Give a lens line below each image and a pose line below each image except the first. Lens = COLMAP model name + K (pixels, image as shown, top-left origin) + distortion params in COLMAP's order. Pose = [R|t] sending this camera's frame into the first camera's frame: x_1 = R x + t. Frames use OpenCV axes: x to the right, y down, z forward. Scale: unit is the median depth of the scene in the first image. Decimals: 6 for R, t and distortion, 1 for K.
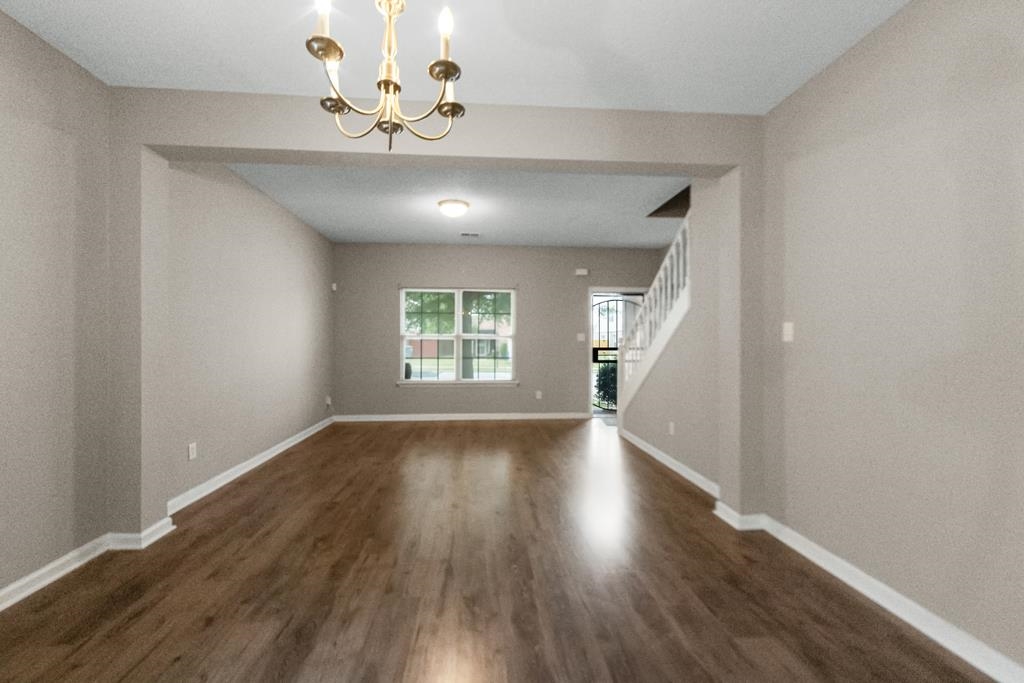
lens RADIAL K [[407.3, 0, 510.1], [0, 407.3, 332.9], [0, 0, 1]] dist [-0.001000, 0.000055]
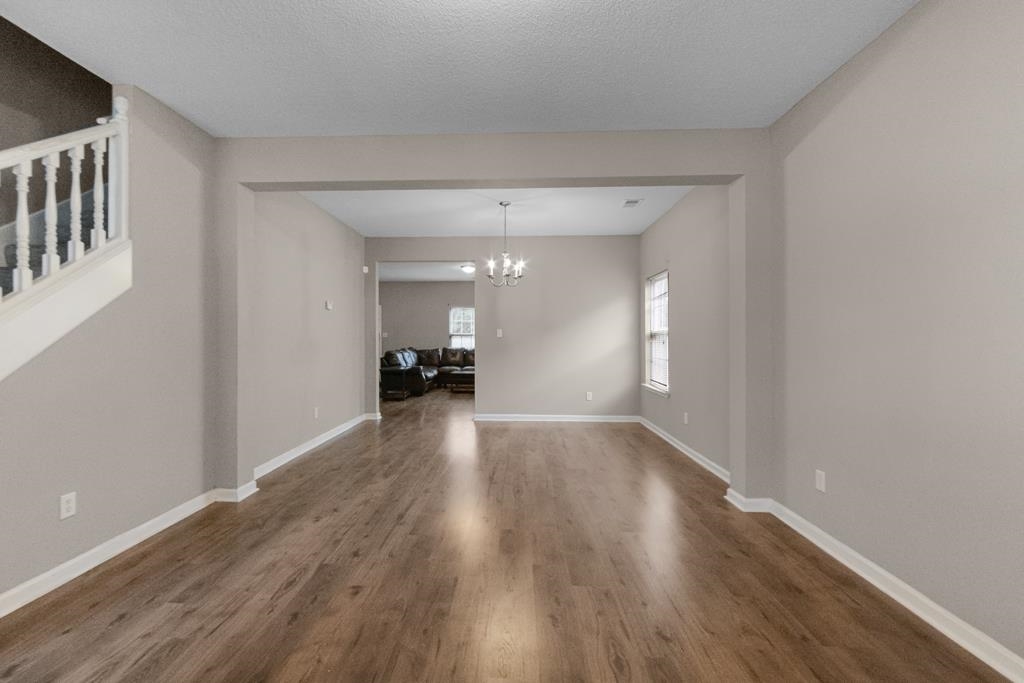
lens RADIAL K [[423.3, 0, 498.1], [0, 423.3, 336.1], [0, 0, 1]] dist [-0.001325, 0.000127]
pose [[-0.992356, -0.003048, 0.123368, -0.269378], [-0.005788, 0.999744, -0.021852, 0.035922], [-0.123270, -0.022399, -0.992120, 1.881974]]
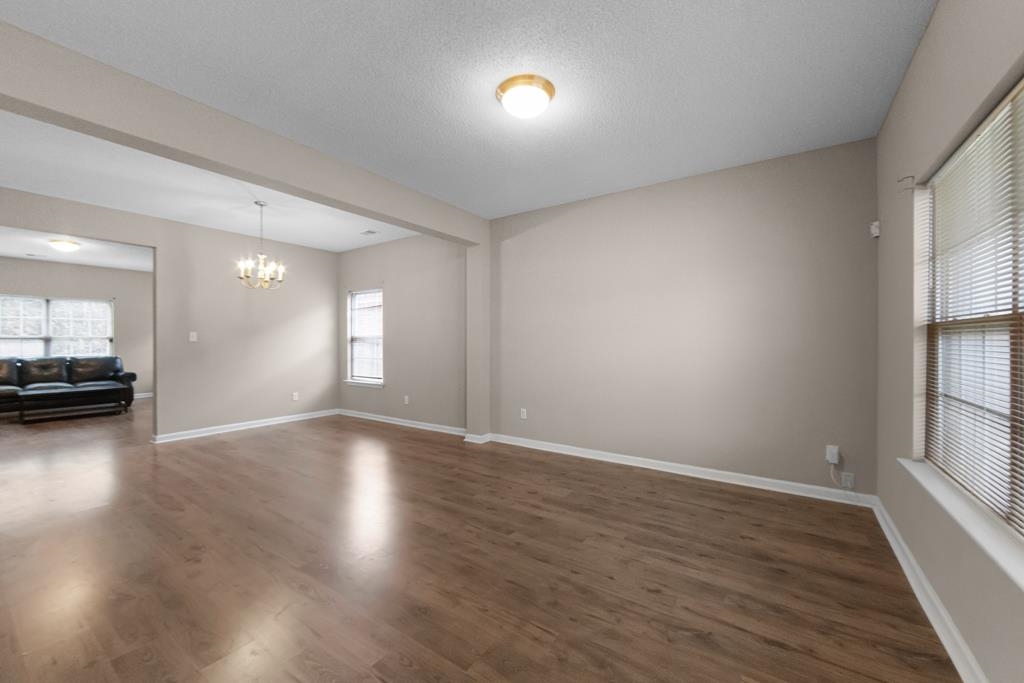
lens RADIAL K [[400.3, 0, 495.8], [0, 400.3, 341.8], [0, 0, 1]] dist [-0.001449, -0.000101]
pose [[-0.649555, 0.000574, -0.760314, 0.427897], [0.014429, 0.999829, -0.011573, 0.037162], [0.760178, -0.018488, -0.649452, 1.901119]]
